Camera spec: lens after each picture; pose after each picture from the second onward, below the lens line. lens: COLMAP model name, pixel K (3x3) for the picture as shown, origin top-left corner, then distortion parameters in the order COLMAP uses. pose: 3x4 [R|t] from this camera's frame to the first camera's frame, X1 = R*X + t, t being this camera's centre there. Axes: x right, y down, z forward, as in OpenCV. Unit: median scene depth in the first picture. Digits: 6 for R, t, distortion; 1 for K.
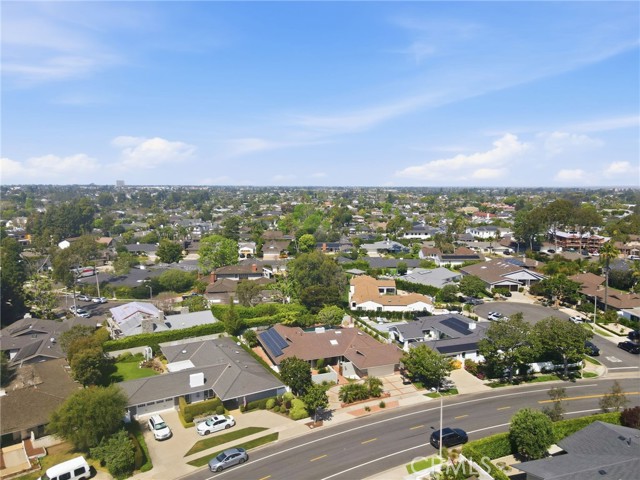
lens RADIAL K [[468.0, 0, 325.2], [0, 468.0, 243.2], [0, 0, 1]] dist [0.008650, 0.017017]
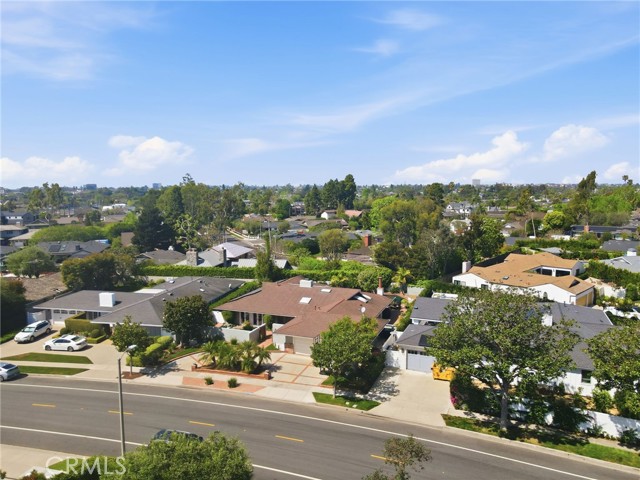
lens RADIAL K [[468.0, 0, 320.8], [0, 468.0, 237.2], [0, 0, 1]] dist [0.008650, 0.017017]
pose [[0.736452, 0.060673, -0.673763, 0.564171], [-0.070943, 0.997405, 0.012273, 0.116872], [0.672759, 0.038760, 0.738846, 0.540145]]
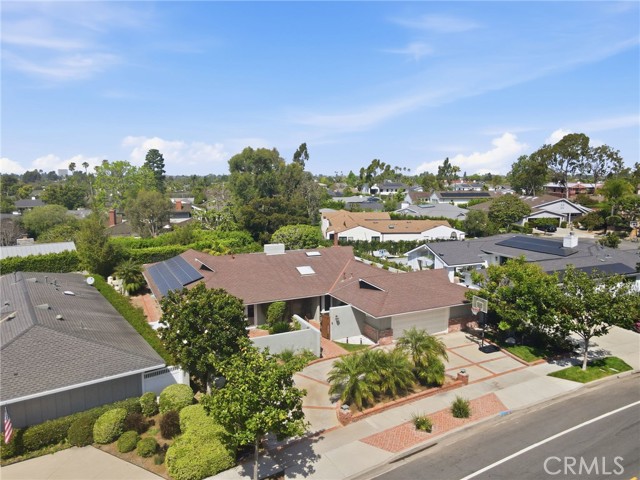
lens RADIAL K [[468.0, 0, 322.2], [0, 468.0, 240.5], [0, 0, 1]] dist [0.008650, 0.017017]
pose [[0.996403, -0.020496, 0.082227, -0.002064], [0.019407, 0.999713, 0.014027, 0.195055], [-0.082491, -0.012381, 0.996515, 0.604866]]
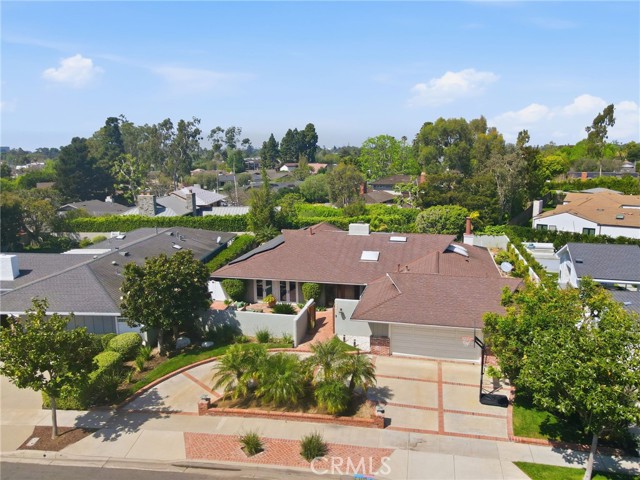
lens RADIAL K [[468.0, 0, 323.1], [0, 468.0, 240.2], [0, 0, 1]] dist [0.008650, 0.017017]
pose [[0.820166, 0.092542, -0.564591, 0.240436], [-0.053862, 0.994938, 0.084837, 0.182528], [0.569584, -0.039171, 0.820999, 0.707036]]
